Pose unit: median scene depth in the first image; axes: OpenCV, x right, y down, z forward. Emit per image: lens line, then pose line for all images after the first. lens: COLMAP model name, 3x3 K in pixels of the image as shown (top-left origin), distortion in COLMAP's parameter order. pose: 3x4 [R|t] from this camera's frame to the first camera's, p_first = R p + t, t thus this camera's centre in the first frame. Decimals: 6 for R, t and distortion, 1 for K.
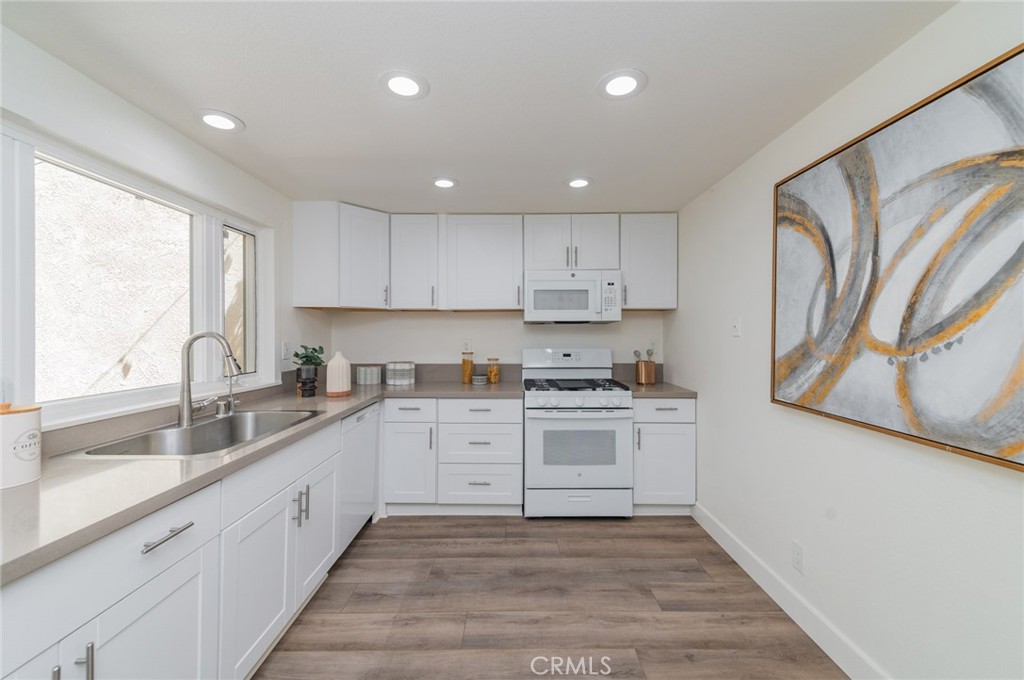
lens RADIAL K [[399.1, 0, 512.4], [0, 399.1, 333.7], [0, 0, 1]] dist [0.015384, -0.002764]
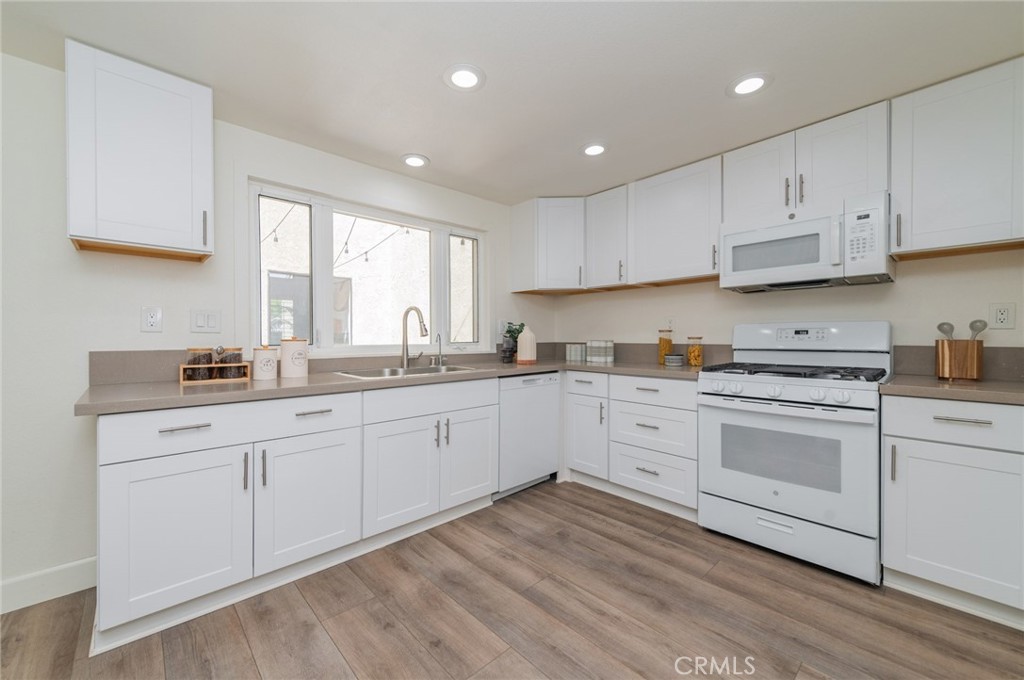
lens RADIAL K [[399.1, 0, 517.2], [0, 399.1, 338.5], [0, 0, 1]] dist [0.015384, -0.002764]
pose [[0.686607, 0.000784, -0.727028, 0.378281], [0.007379, 0.999940, 0.008047, 0.068204], [0.726991, -0.010890, 0.686560, 0.174560]]
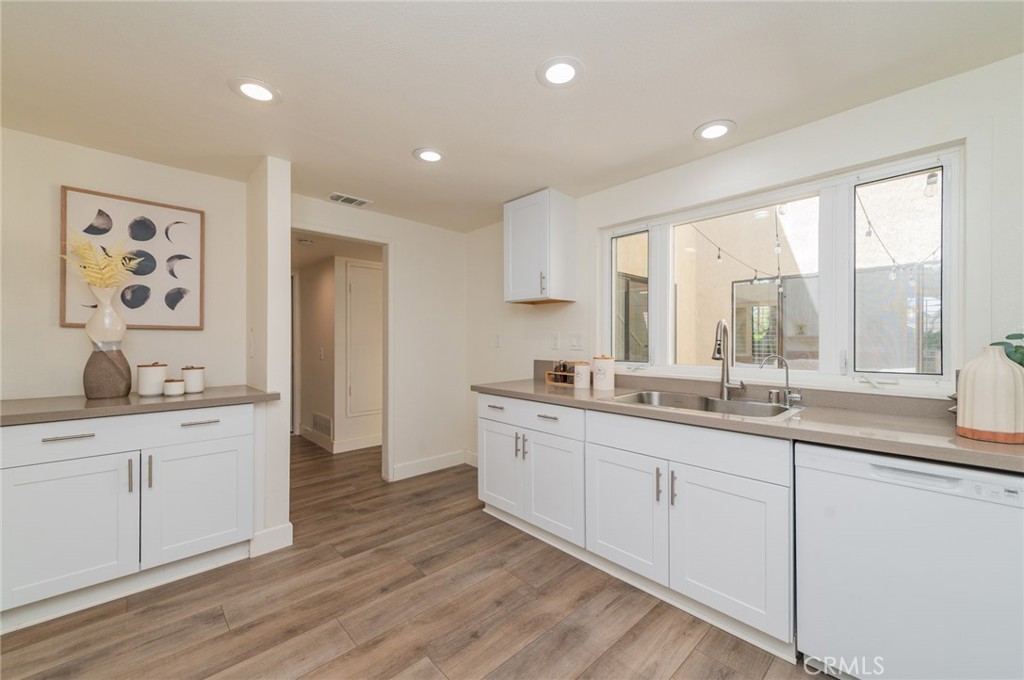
lens RADIAL K [[399.1, 0, 510.9], [0, 399.1, 342.8], [0, 0, 1]] dist [0.015384, -0.002764]
pose [[-0.724393, -0.002949, -0.689381, 0.292894], [-0.001369, 0.999995, -0.002839, 0.042508], [0.689386, -0.001113, -0.724394, 0.921403]]
